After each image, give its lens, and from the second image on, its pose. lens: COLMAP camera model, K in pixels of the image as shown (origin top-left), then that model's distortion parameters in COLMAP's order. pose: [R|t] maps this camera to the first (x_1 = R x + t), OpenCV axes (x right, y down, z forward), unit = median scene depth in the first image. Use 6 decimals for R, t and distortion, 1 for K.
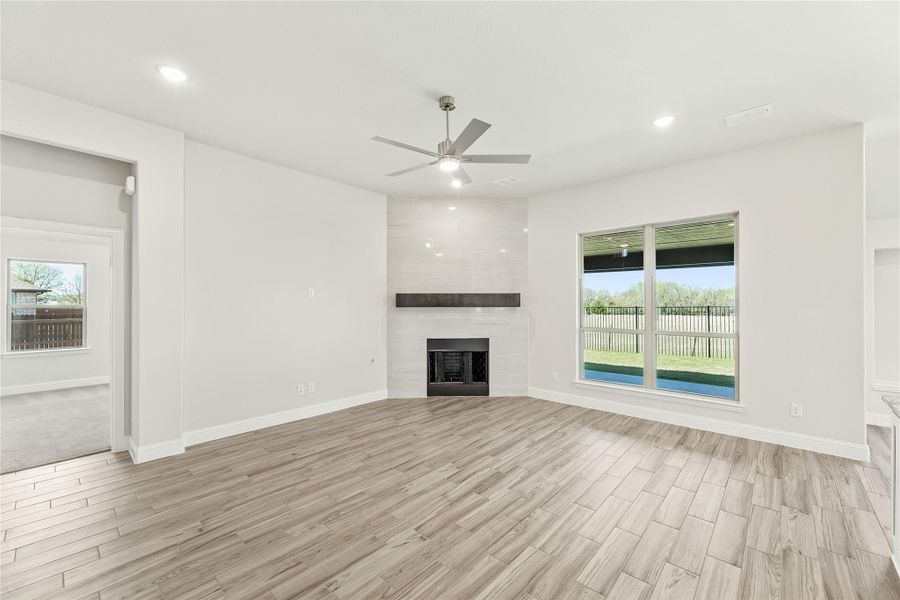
lens RADIAL K [[369.5, 0, 450.1], [0, 369.5, 298.6], [0, 0, 1]] dist [-0.003187, -0.000096]
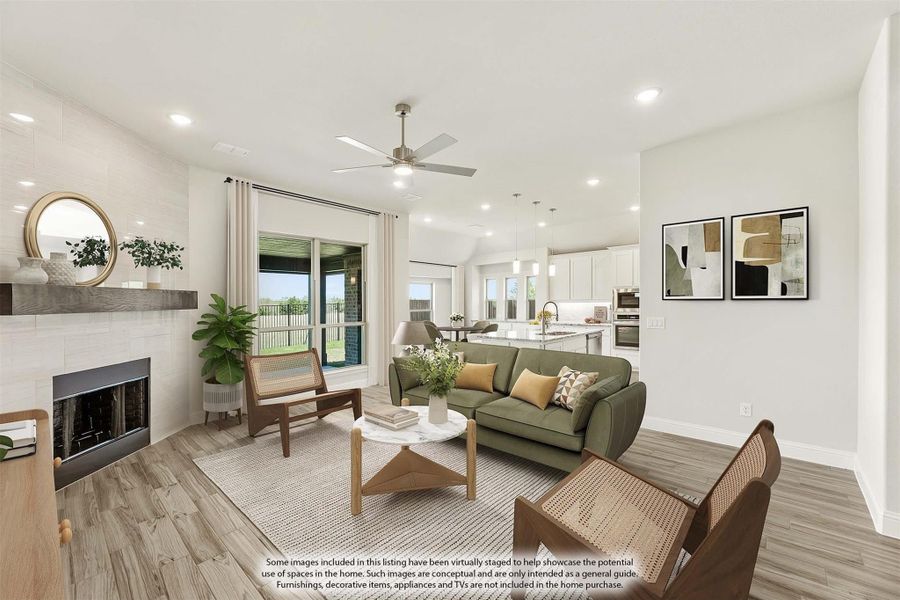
lens RADIAL K [[369.5, 0, 449.7], [0, 369.5, 301.4], [0, 0, 1]] dist [-0.003187, -0.000096]
pose [[0.003638, -0.000014, 0.999993, -0.603709], [0.009210, 0.999958, -0.000019, 0.012616], [-0.999951, 0.009210, 0.003637, 0.500362]]
